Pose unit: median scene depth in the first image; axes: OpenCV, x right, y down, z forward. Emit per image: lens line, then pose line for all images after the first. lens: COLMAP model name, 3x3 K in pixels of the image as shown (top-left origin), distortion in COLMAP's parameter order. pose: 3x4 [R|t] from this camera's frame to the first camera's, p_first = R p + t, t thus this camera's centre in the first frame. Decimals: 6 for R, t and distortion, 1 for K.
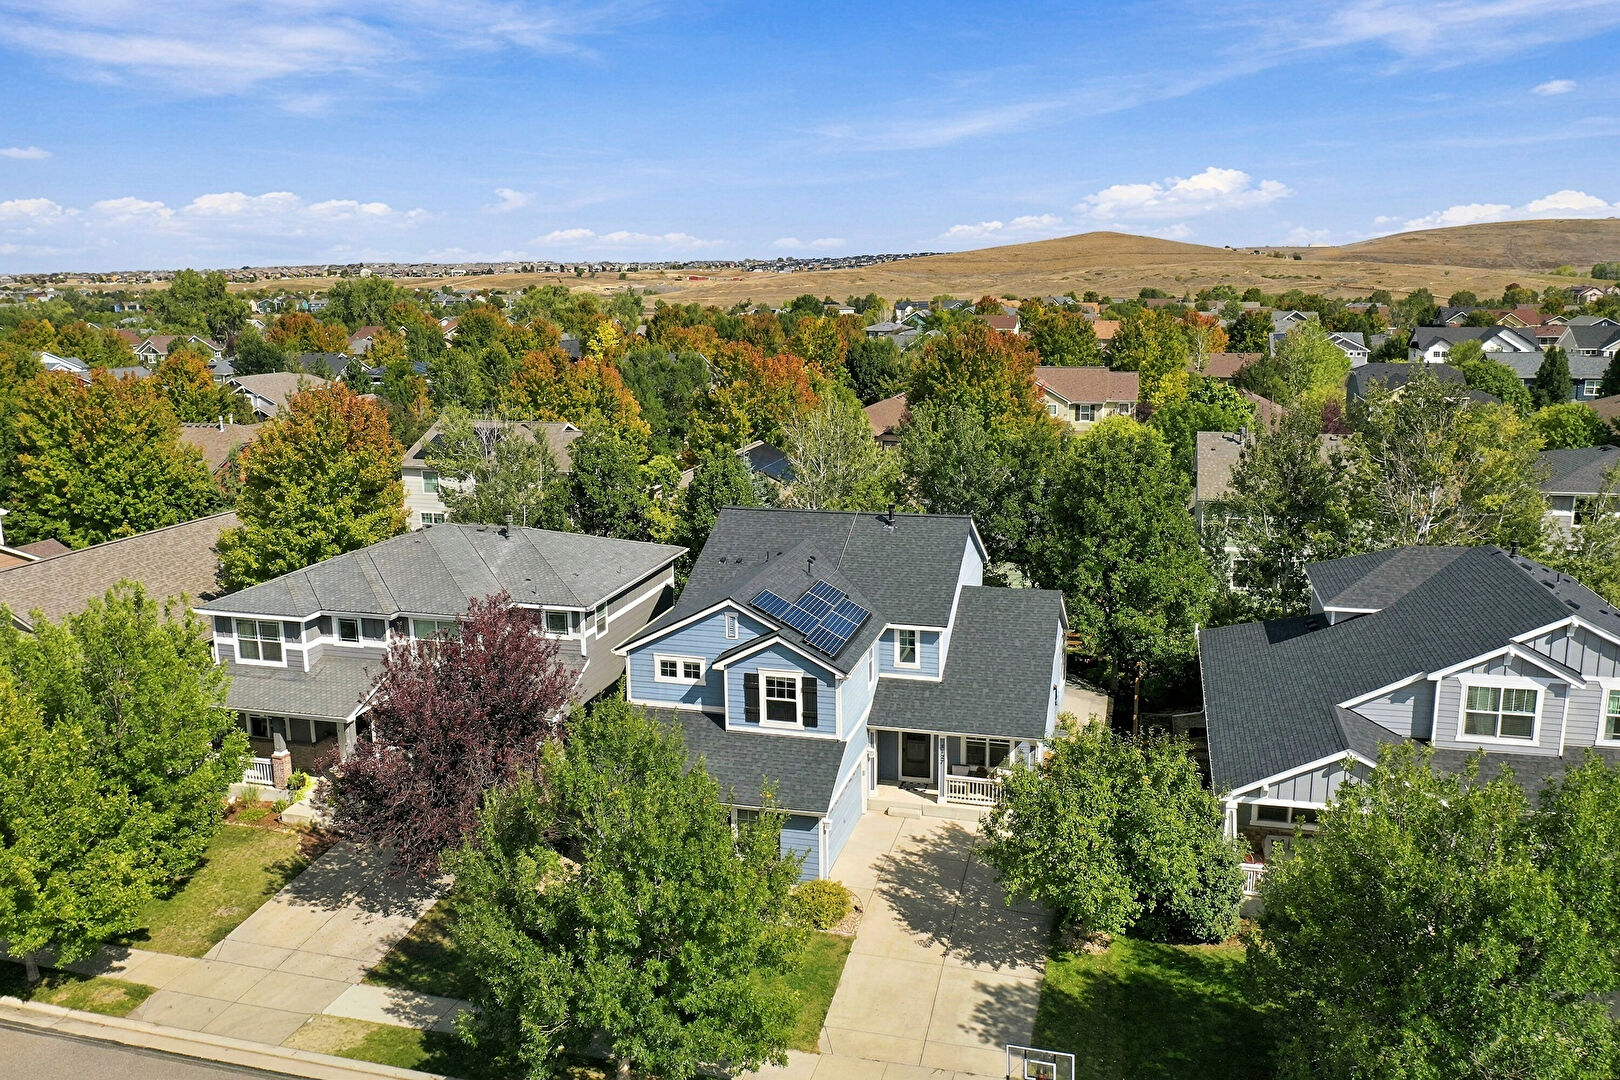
lens RADIAL K [[1277.6, 0, 806.9], [0, 1277.6, 550.6], [0, 0, 1]] dist [-0.036480, 0.010598]
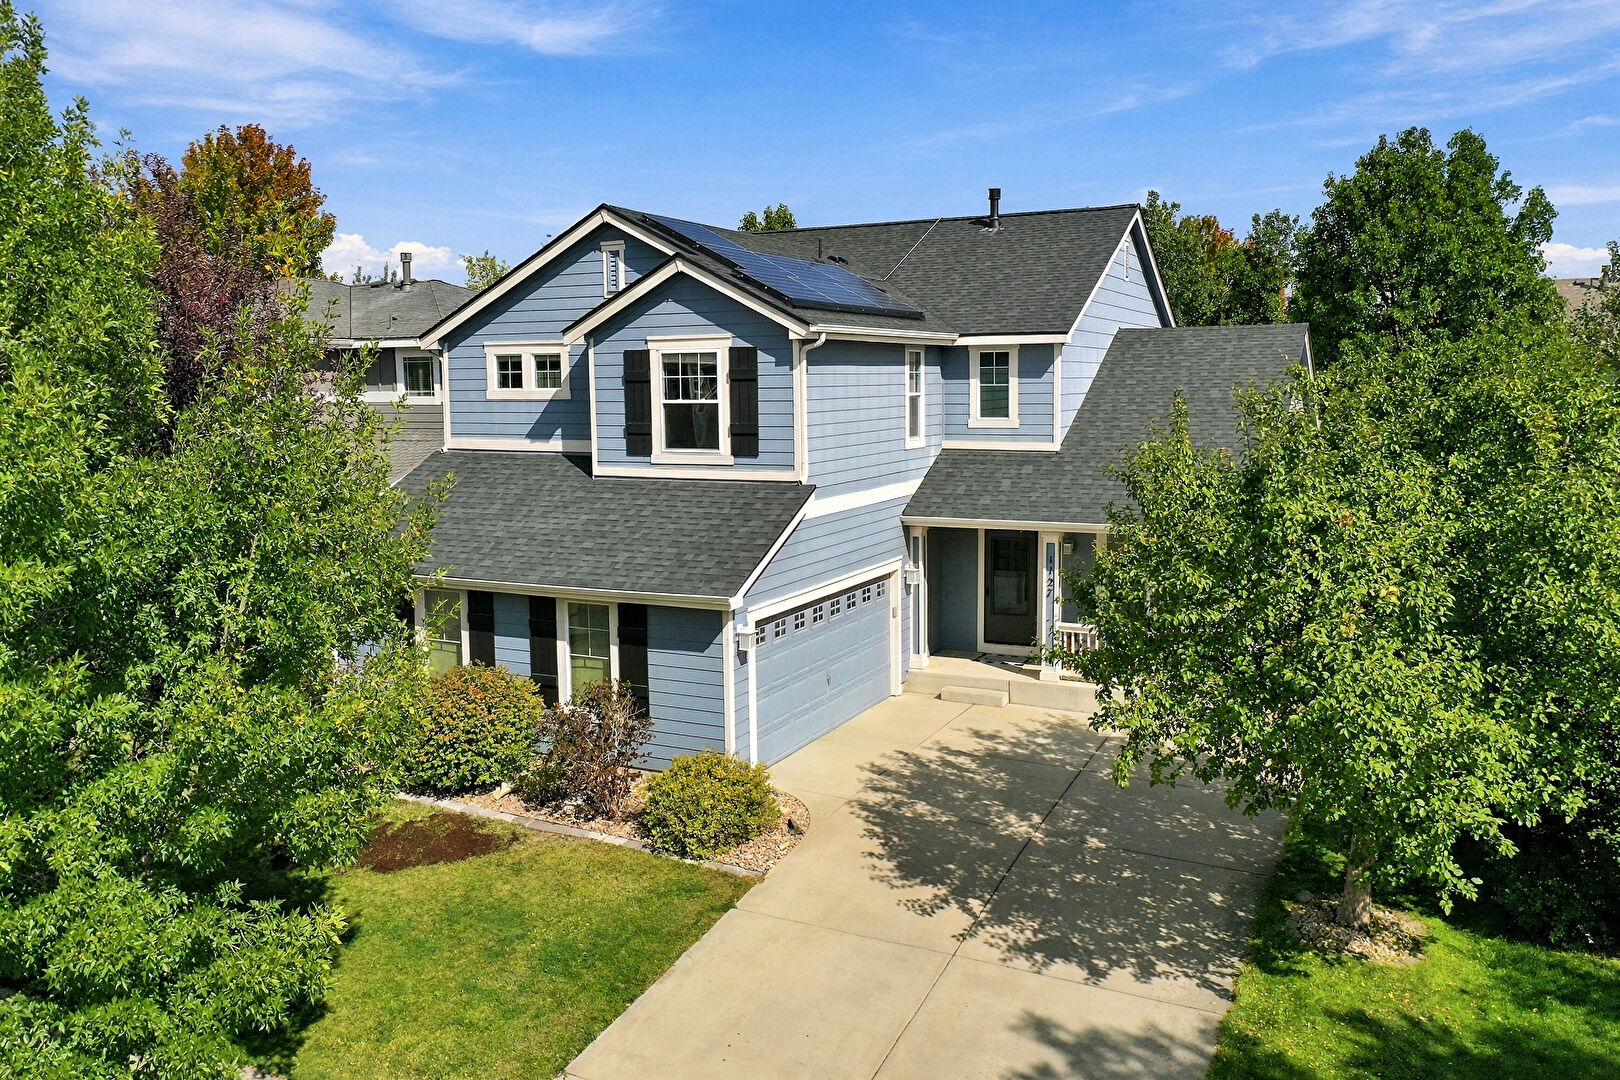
lens RADIAL K [[1277.6, 0, 799.3], [0, 1277.6, 536.8], [0, 0, 1]] dist [-0.036480, 0.010598]
pose [[0.980333, 0.027028, -0.195493, 0.116561], [-0.045006, 0.995093, -0.088112, 0.208332], [0.192152, 0.095177, 0.976739, 0.537553]]
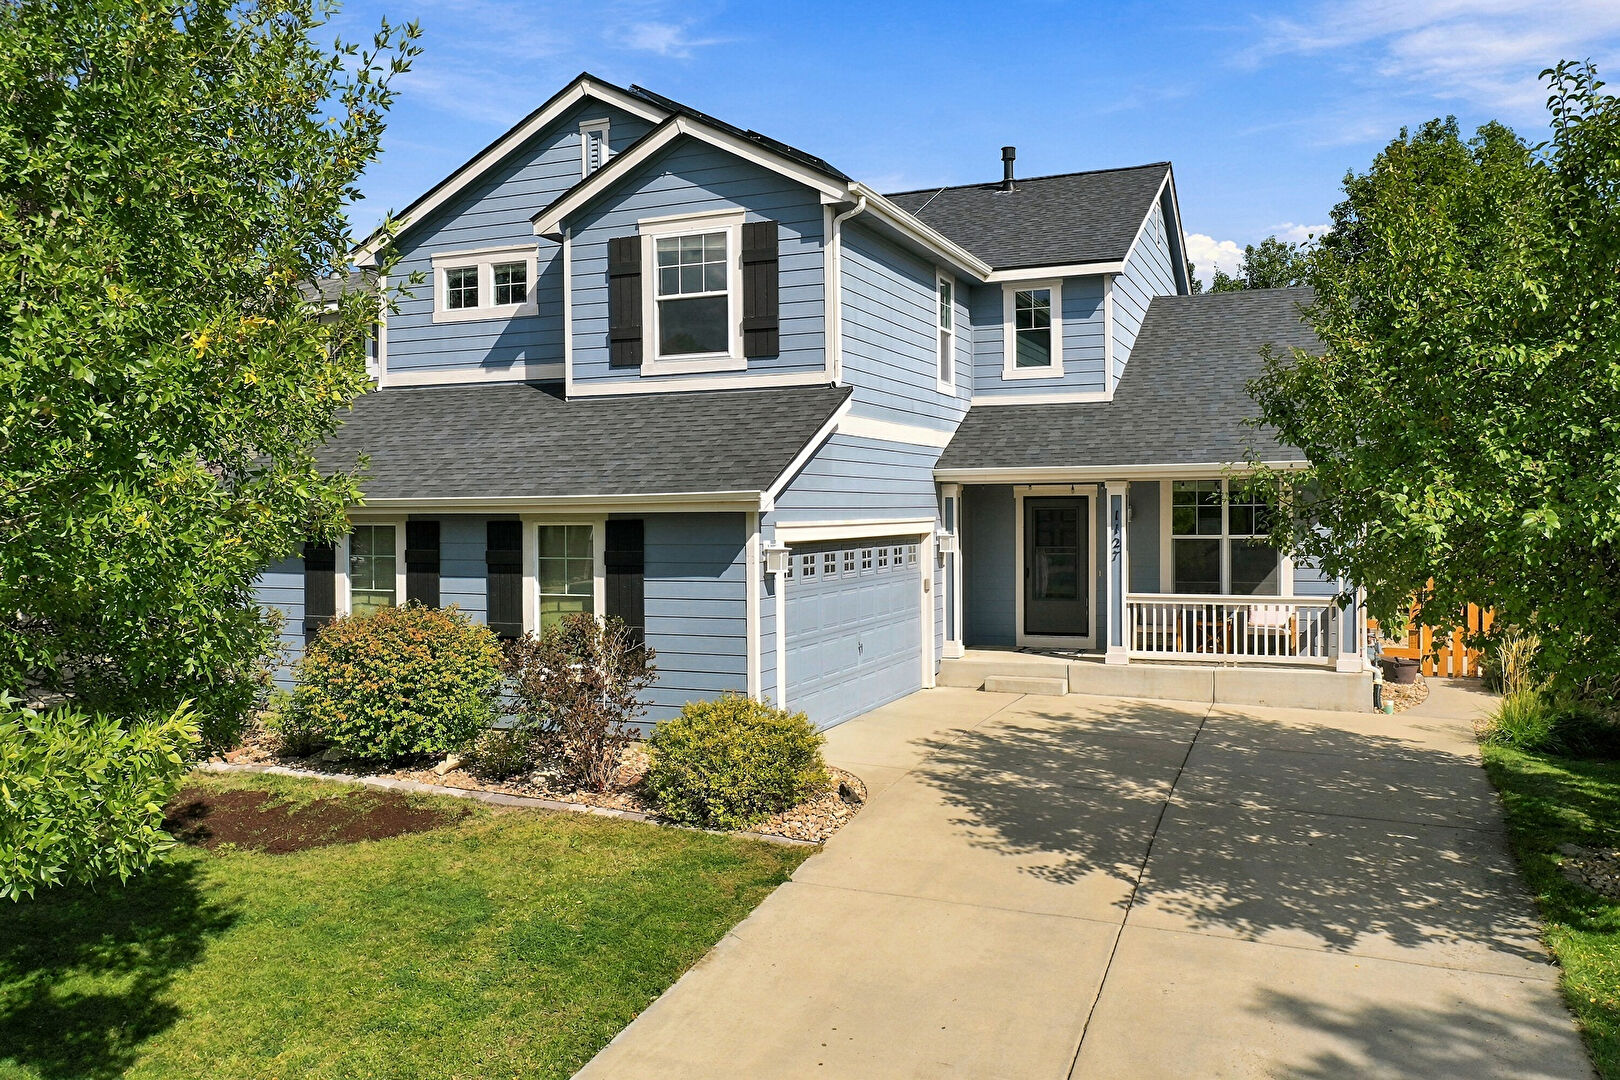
lens RADIAL K [[1277.6, 0, 803.5], [0, 1277.6, 536.0], [0, 0, 1]] dist [-0.036480, 0.010598]
pose [[0.990445, 0.009387, -0.137591, 0.068294], [-0.036158, 0.980455, -0.193391, 0.263384], [0.133086, 0.196518, 0.971426, 0.636740]]
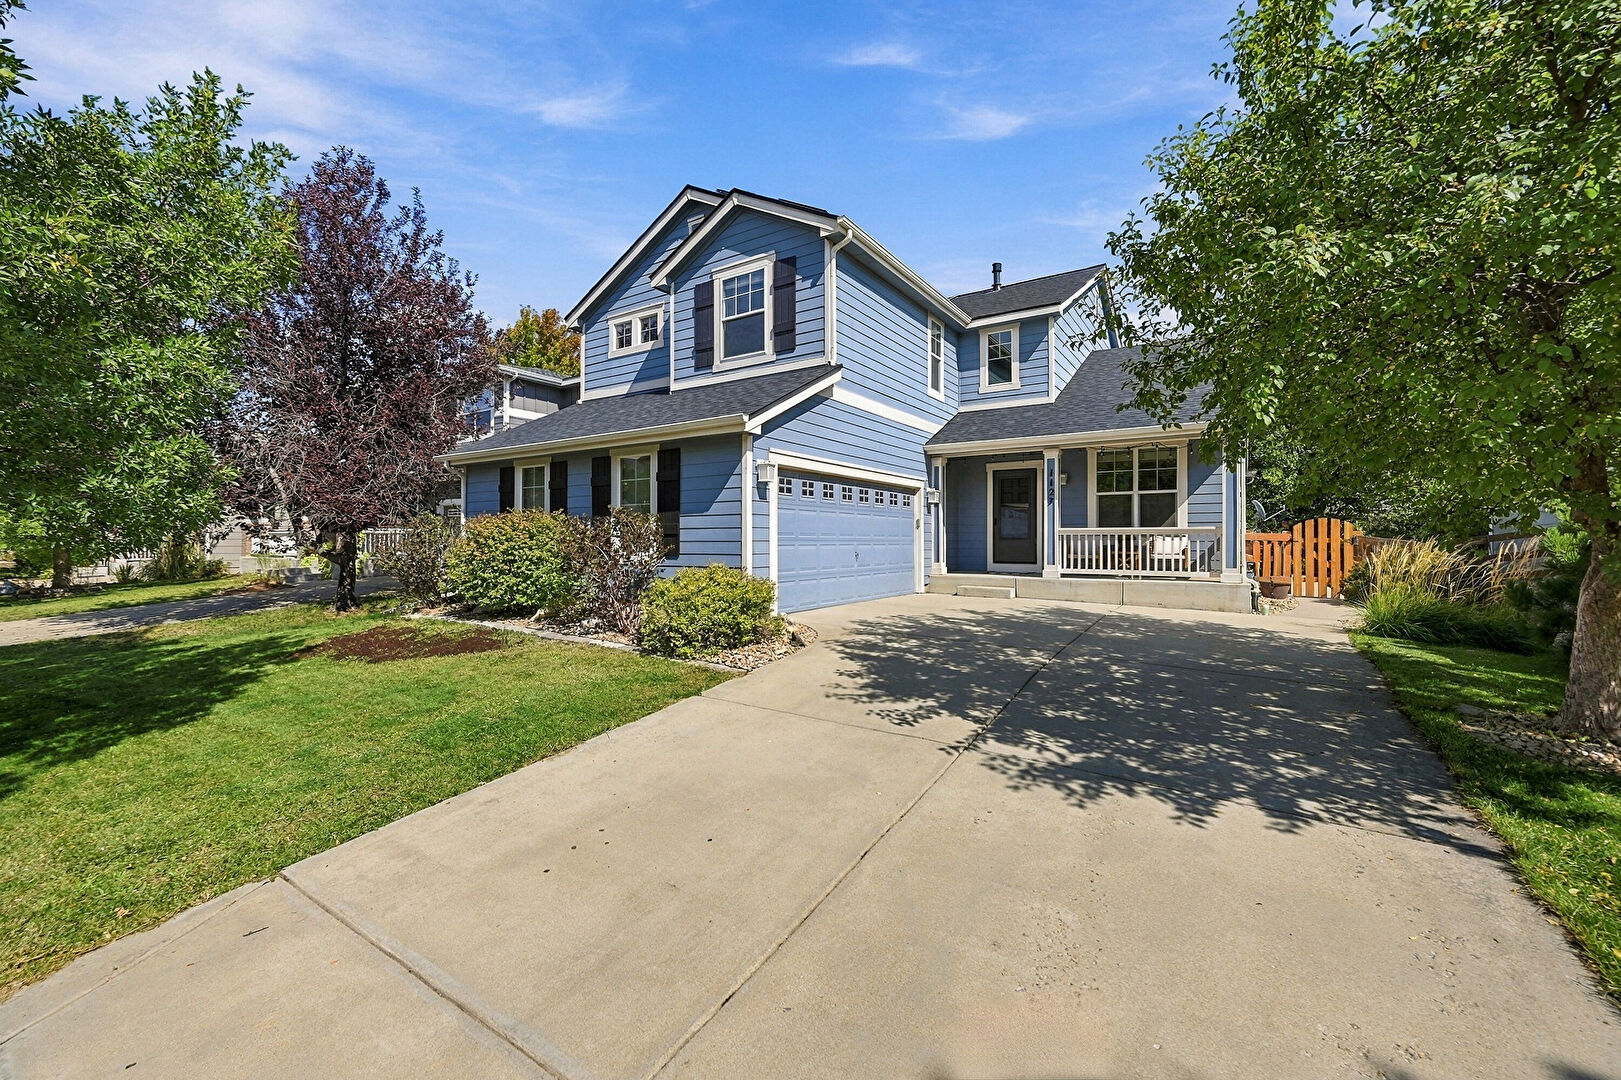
lens RADIAL K [[657.5, 0, 808.3], [0, 657.5, 539.0], [0, 0, 1]] dist [-0.005876, 0.000453]
pose [[0.949578, 0.014448, -0.313199, 0.103519], [-0.082643, 0.975145, -0.205580, 0.275351], [0.302444, 0.221098, 0.927170, 0.751521]]
